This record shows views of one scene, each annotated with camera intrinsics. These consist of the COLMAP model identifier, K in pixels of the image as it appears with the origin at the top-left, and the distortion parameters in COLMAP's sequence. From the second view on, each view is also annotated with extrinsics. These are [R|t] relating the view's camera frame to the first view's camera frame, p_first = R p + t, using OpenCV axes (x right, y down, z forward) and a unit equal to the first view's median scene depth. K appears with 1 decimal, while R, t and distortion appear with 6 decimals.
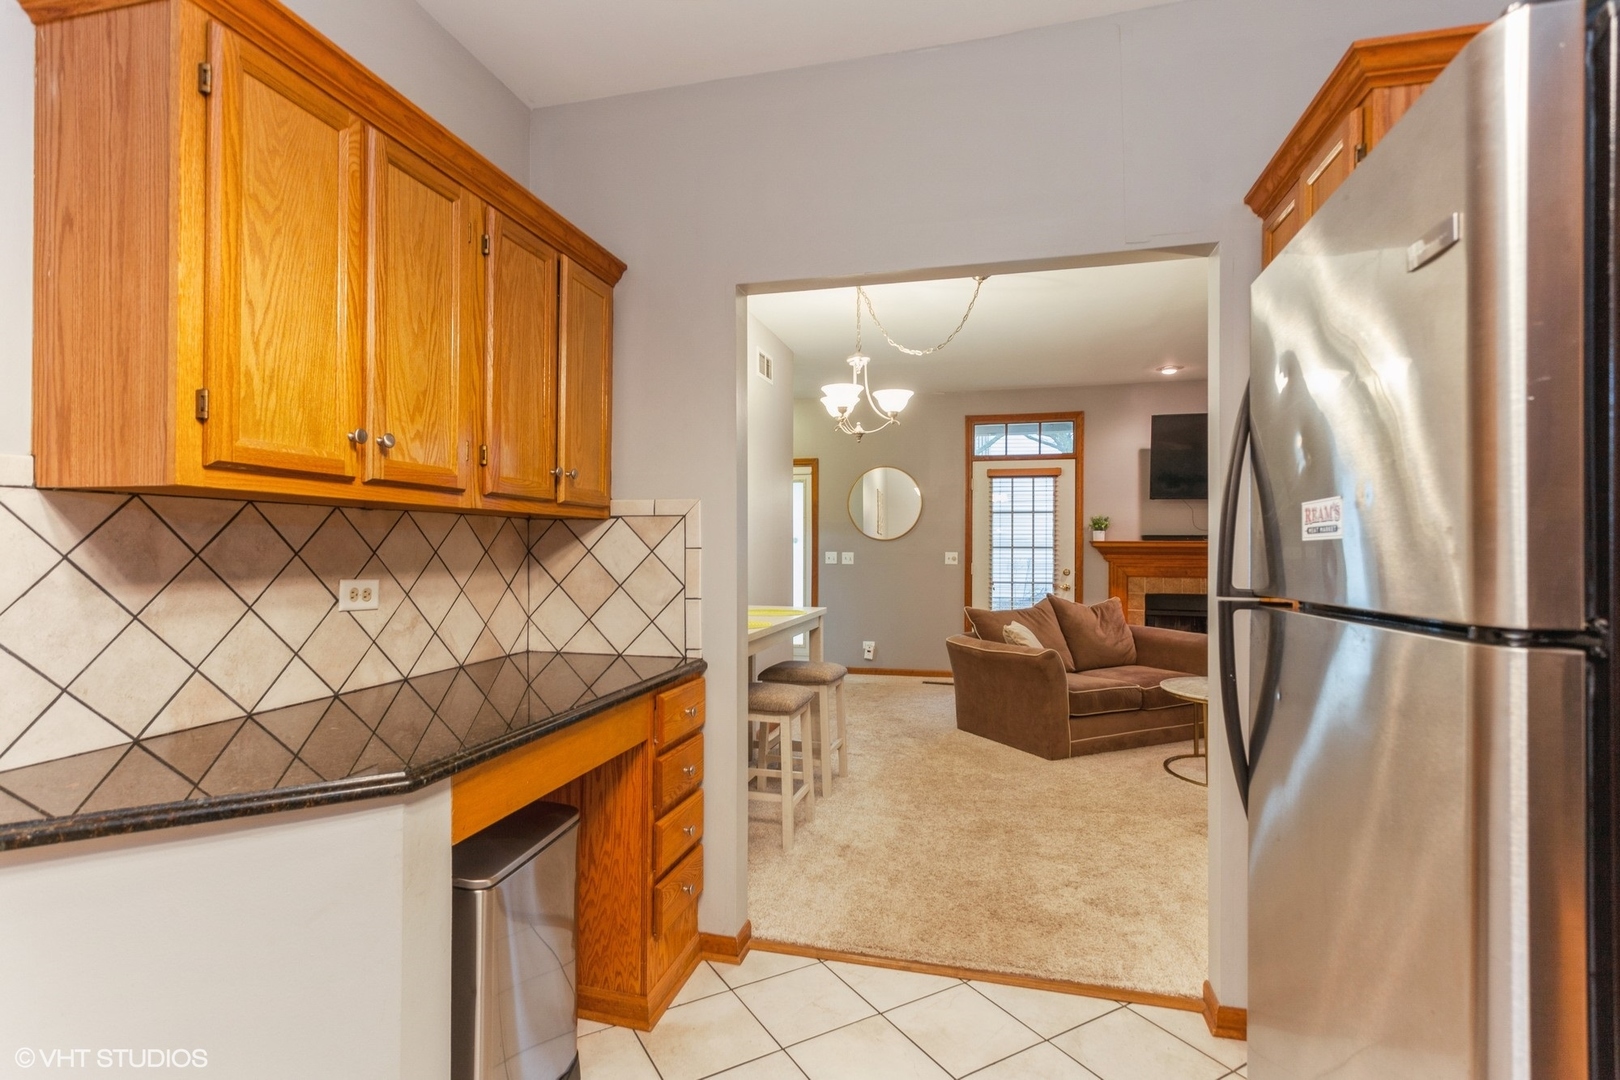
lens RADIAL K [[787.5, 0, 797.6], [0, 787.5, 532.9], [0, 0, 1]] dist [0.021213, 0.003322]
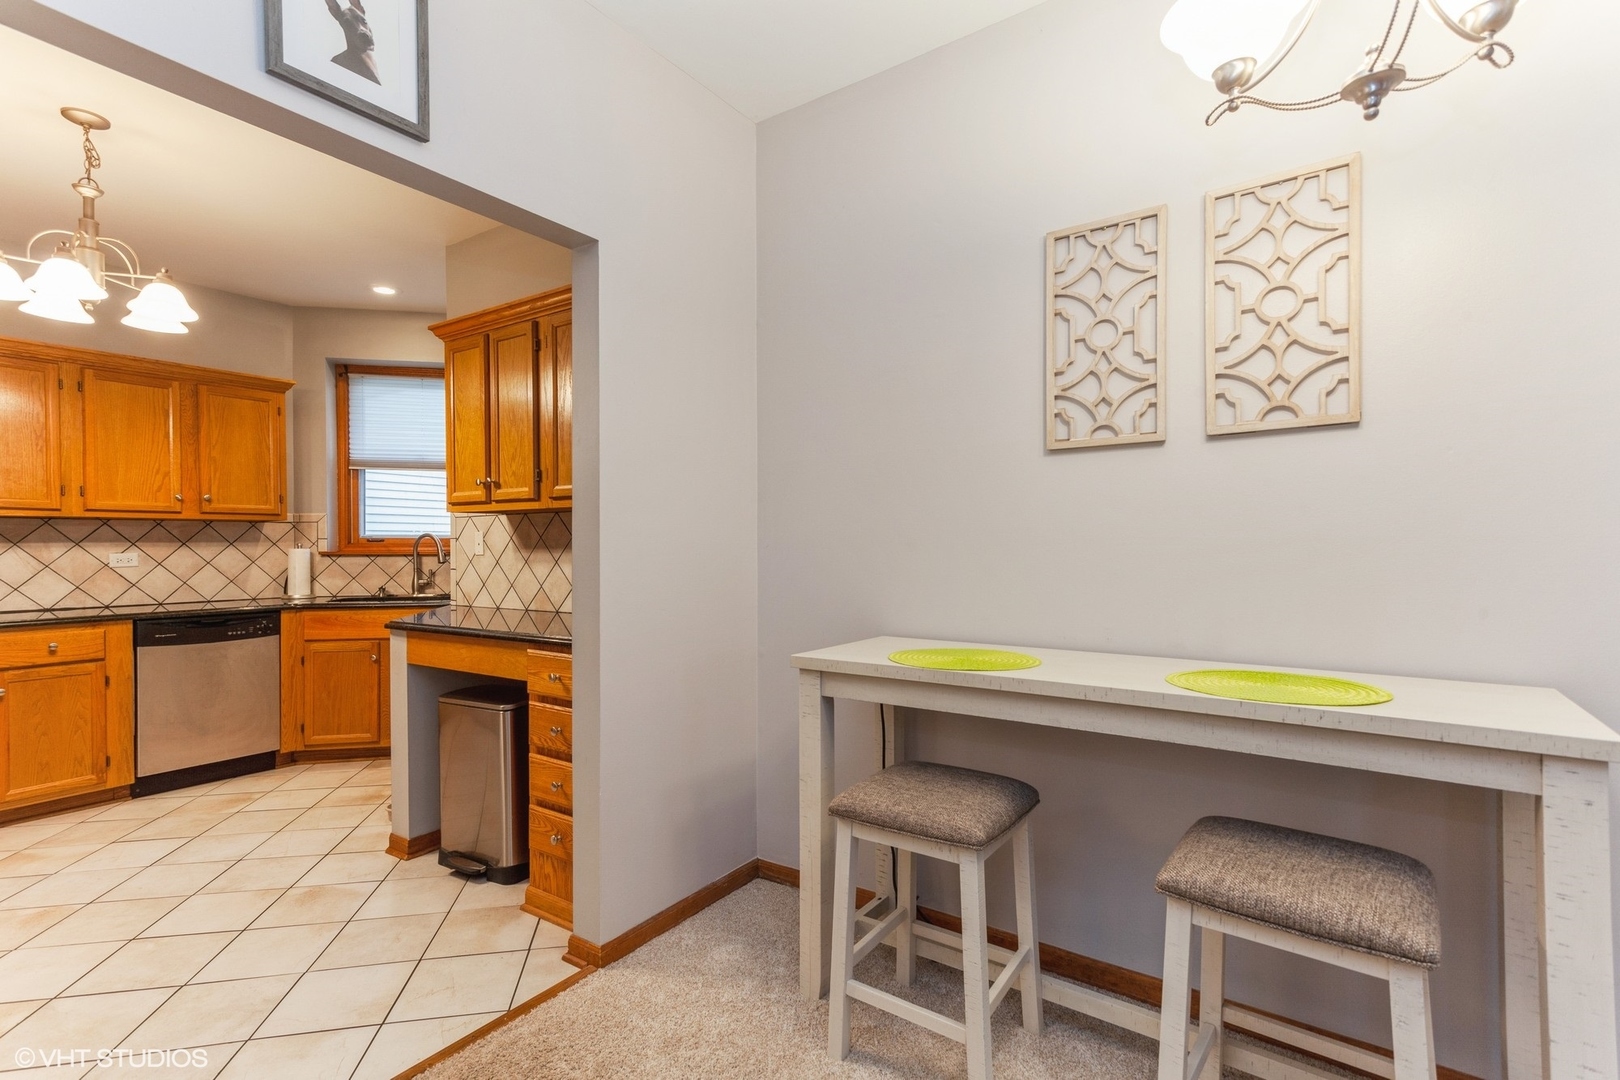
lens RADIAL K [[787.5, 0, 782.7], [0, 787.5, 552.1], [0, 0, 1]] dist [0.021213, 0.003322]
pose [[-0.362141, 0.006654, -0.932100, 0.239881], [0.018454, 0.999830, -0.000032, 0.017684], [0.931941, -0.017212, -0.362202, 0.523748]]
